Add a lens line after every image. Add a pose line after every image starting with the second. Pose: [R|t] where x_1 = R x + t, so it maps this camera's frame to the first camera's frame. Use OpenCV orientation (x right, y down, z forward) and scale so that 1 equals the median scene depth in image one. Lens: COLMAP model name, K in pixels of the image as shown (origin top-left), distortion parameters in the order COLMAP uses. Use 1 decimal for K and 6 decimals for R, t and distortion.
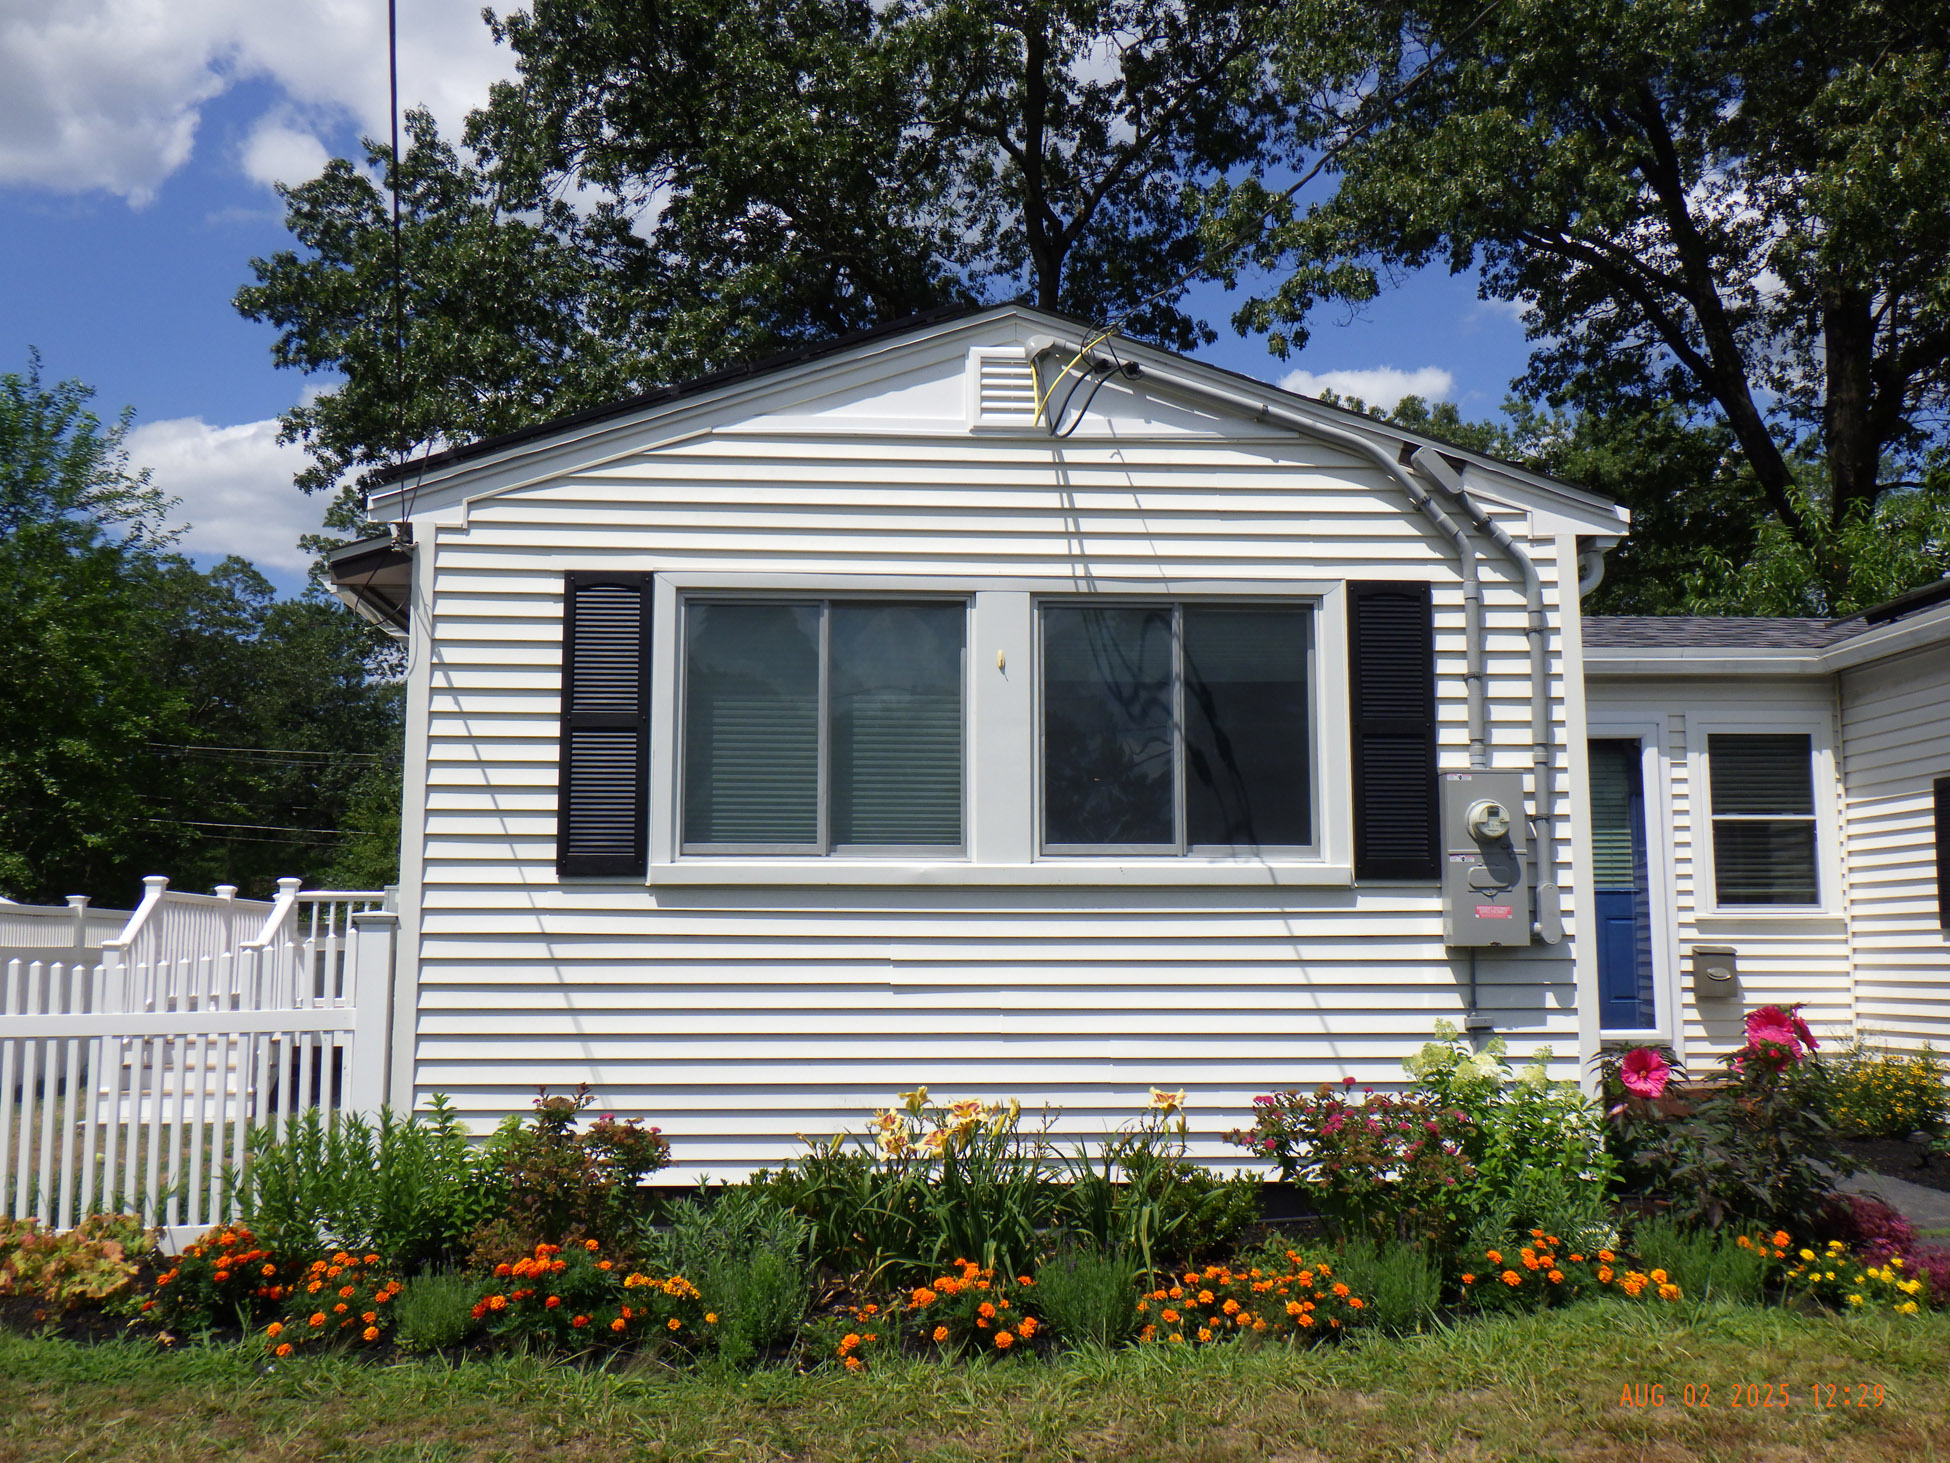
lens RADIAL K [[1943.6, 0, 976.3], [0, 1943.6, 758.8], [0, 0, 1]] dist [0.048161, -0.021881]
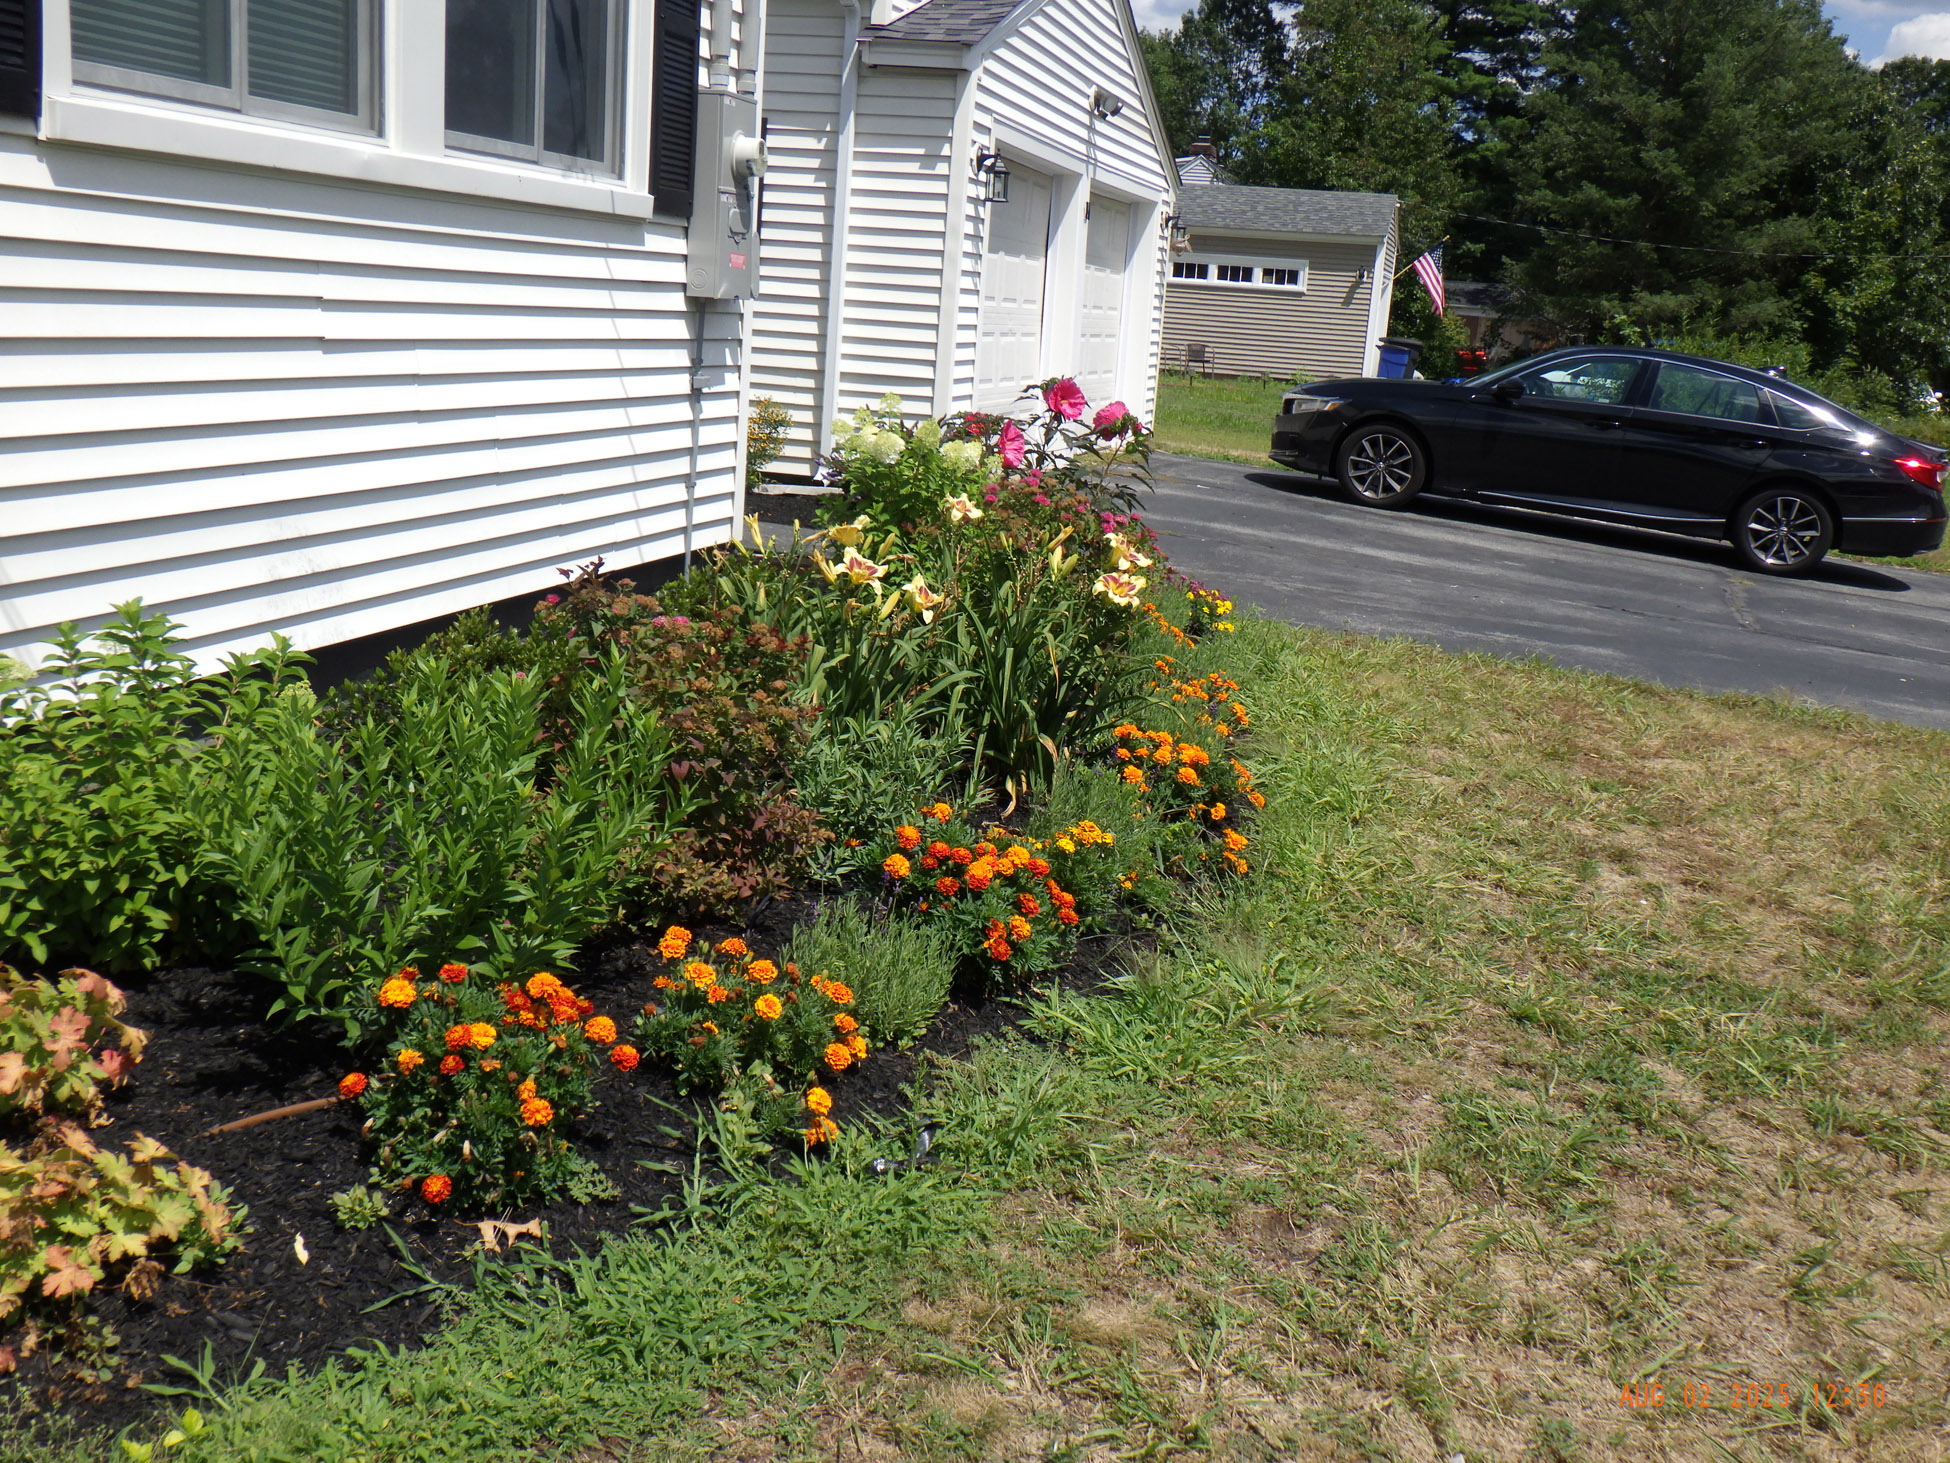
lens RADIAL K [[1941.5, 0, 921.3], [0, 1941.5, 732.7], [0, 0, 1]] dist [0.036609, -0.023688]
pose [[0.351774, -0.180917, 0.918436, -0.555228], [-0.161015, 0.954828, 0.249757, 0.046238], [-0.922133, -0.235740, 0.306753, 0.569816]]
